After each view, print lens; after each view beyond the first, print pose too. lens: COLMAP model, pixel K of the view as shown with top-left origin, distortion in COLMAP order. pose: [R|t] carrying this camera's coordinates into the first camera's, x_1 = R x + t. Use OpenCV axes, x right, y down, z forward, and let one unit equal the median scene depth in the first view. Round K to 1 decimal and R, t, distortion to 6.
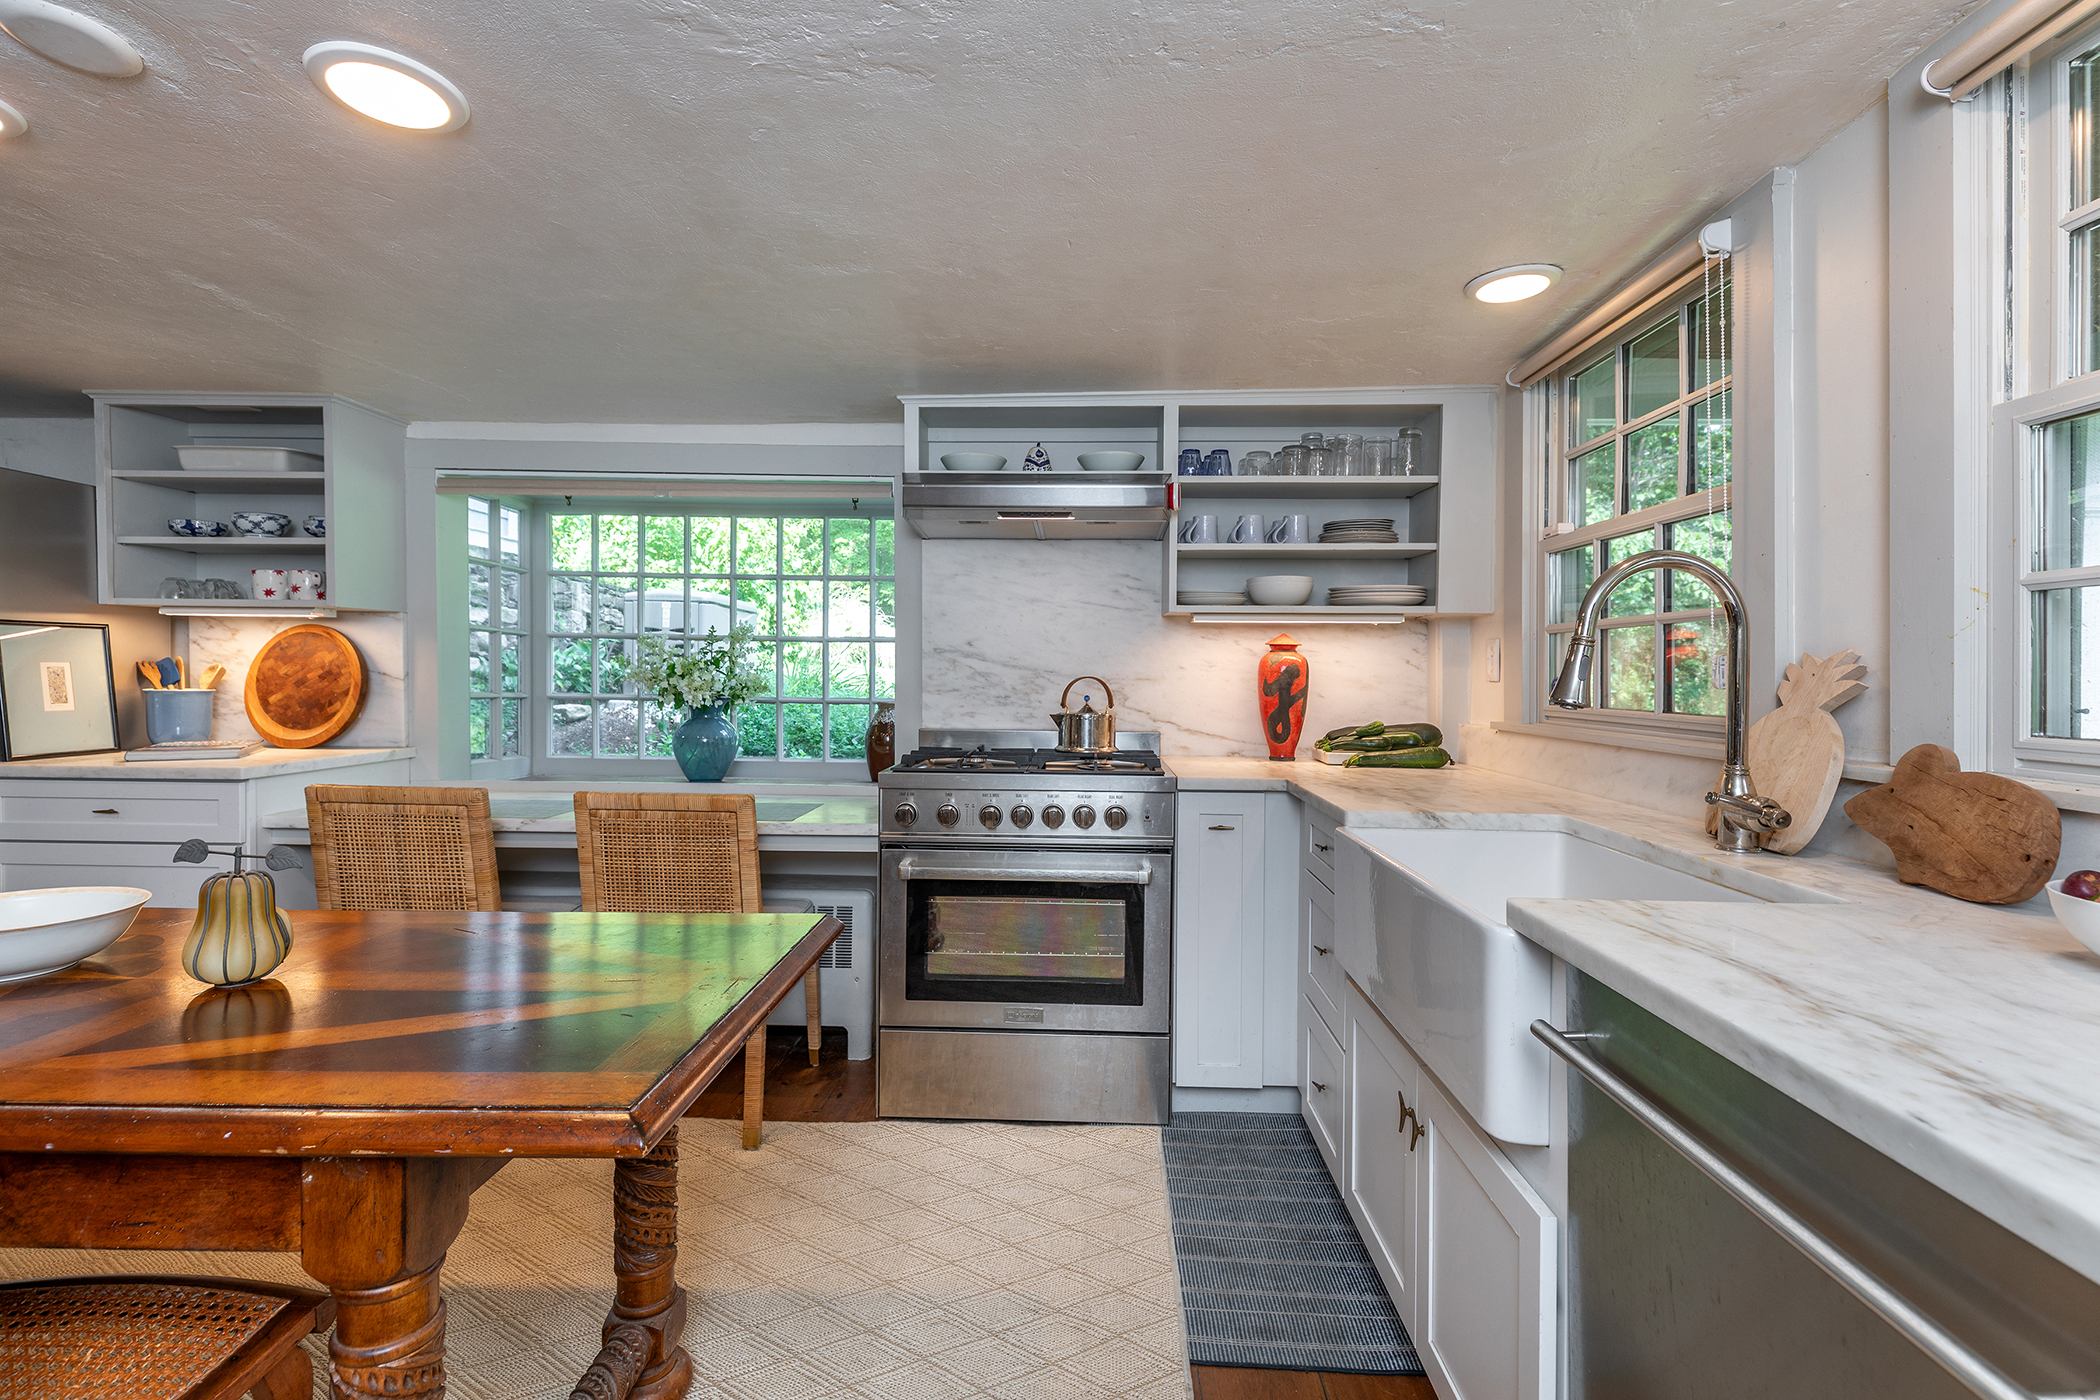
lens RADIAL K [[829.1, 0, 913.8], [0, 829.1, 659.5], [0, 0, 1]] dist [0.024248, -0.000064]
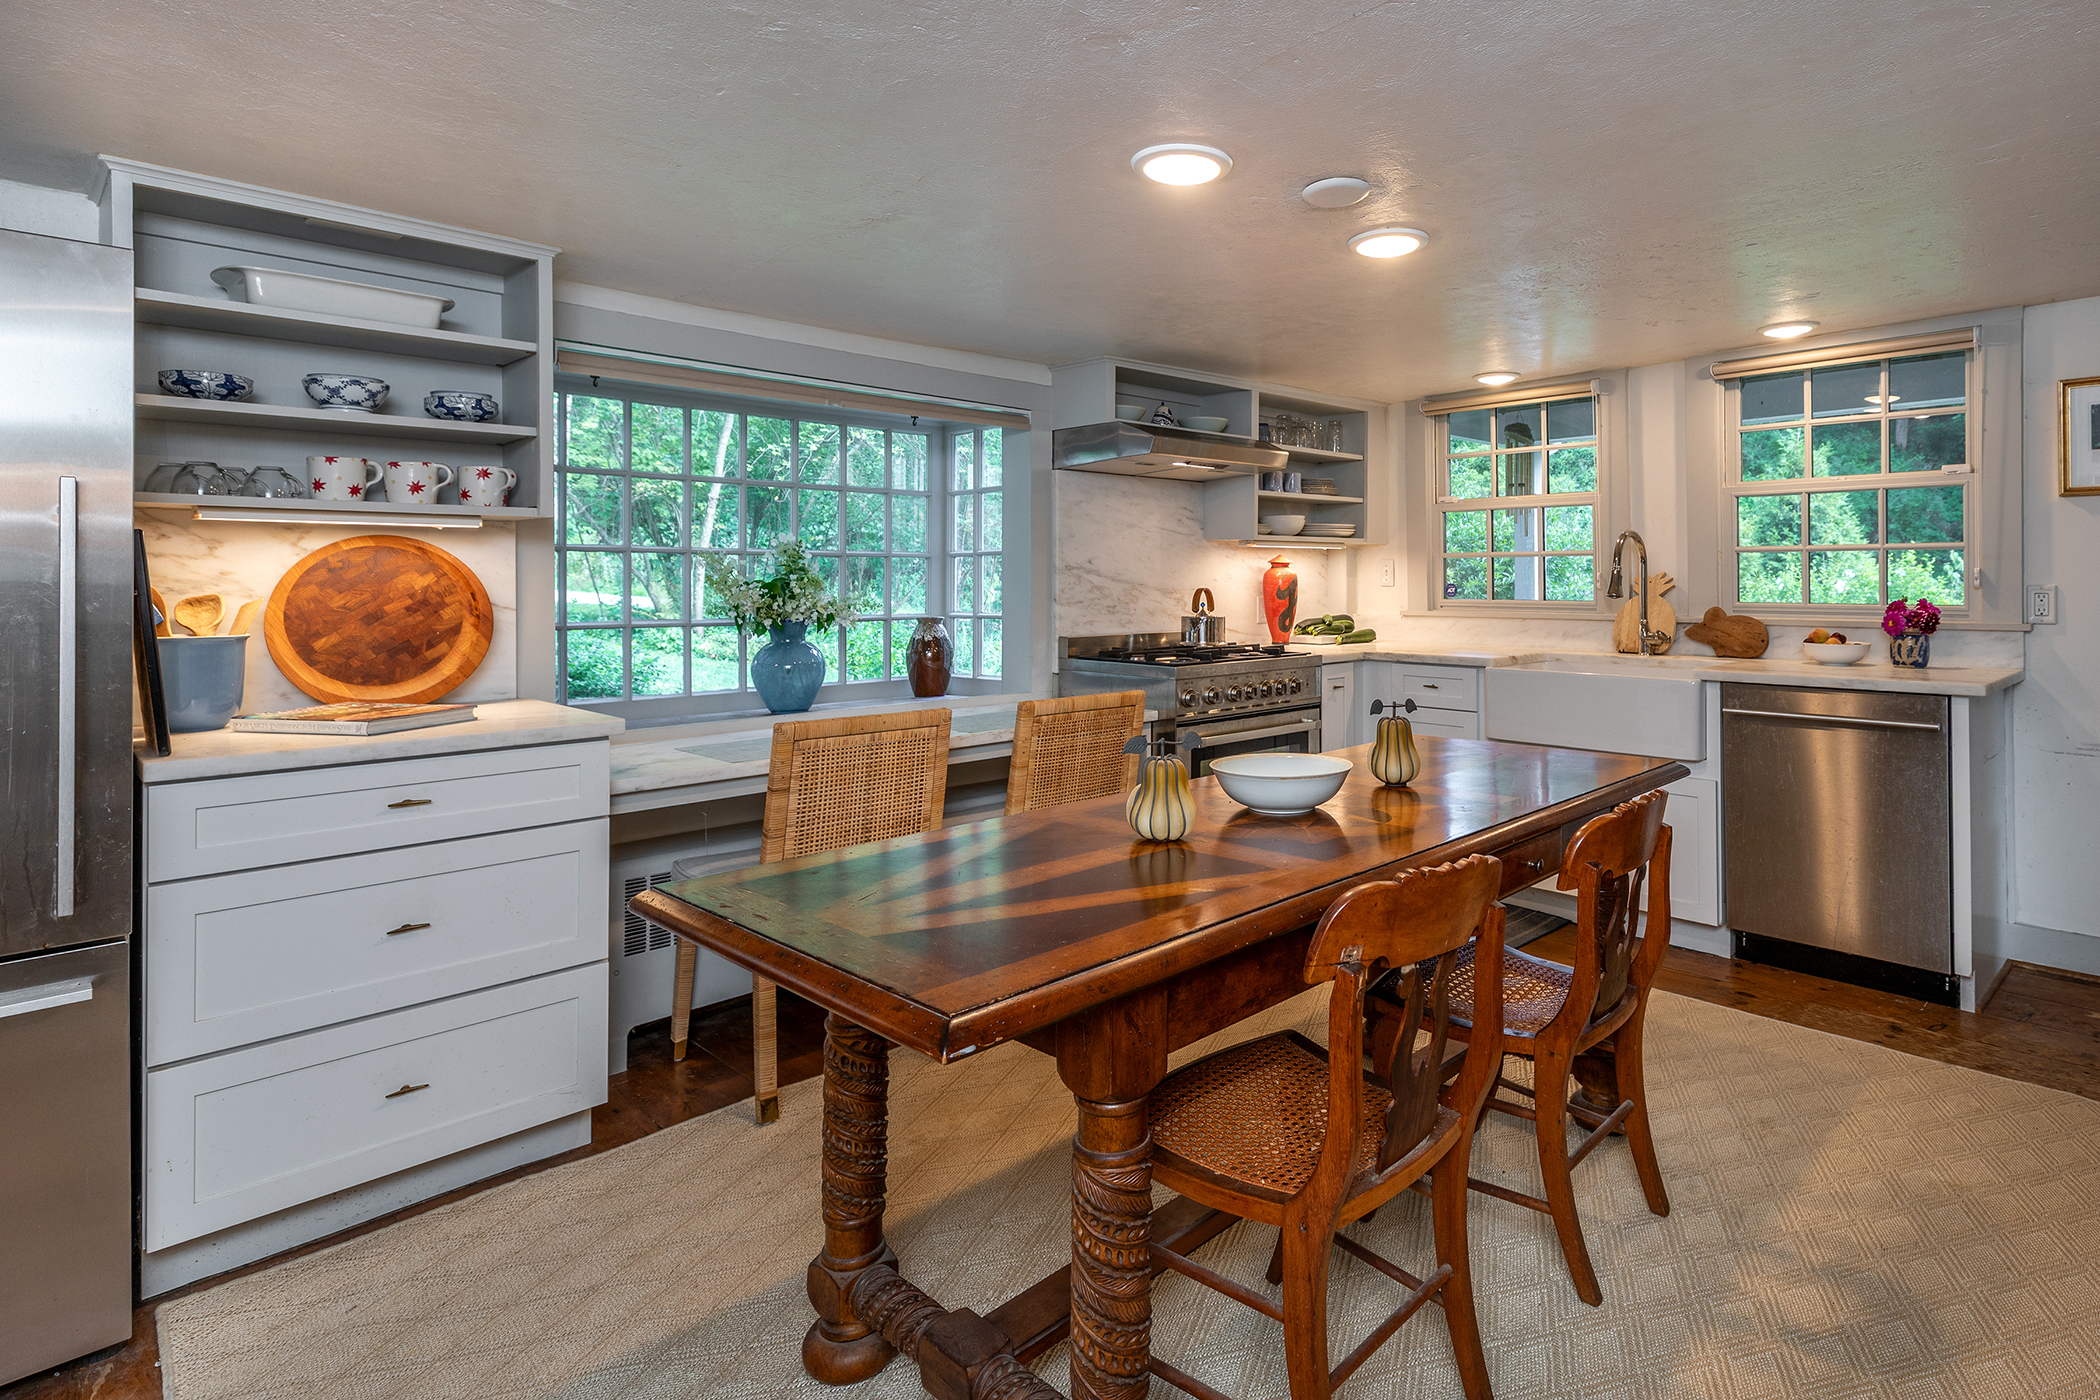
lens RADIAL K [[971.4, 0, 1050.6], [0, 971.4, 562.9], [0, 0, 1]] dist [-0.002206, -0.000499]
pose [[0.752176, -0.002309, 0.658958, -0.869140], [0.006160, 0.999975, -0.003527, -0.012901], [-0.658933, 0.006712, 0.752171, 0.014794]]
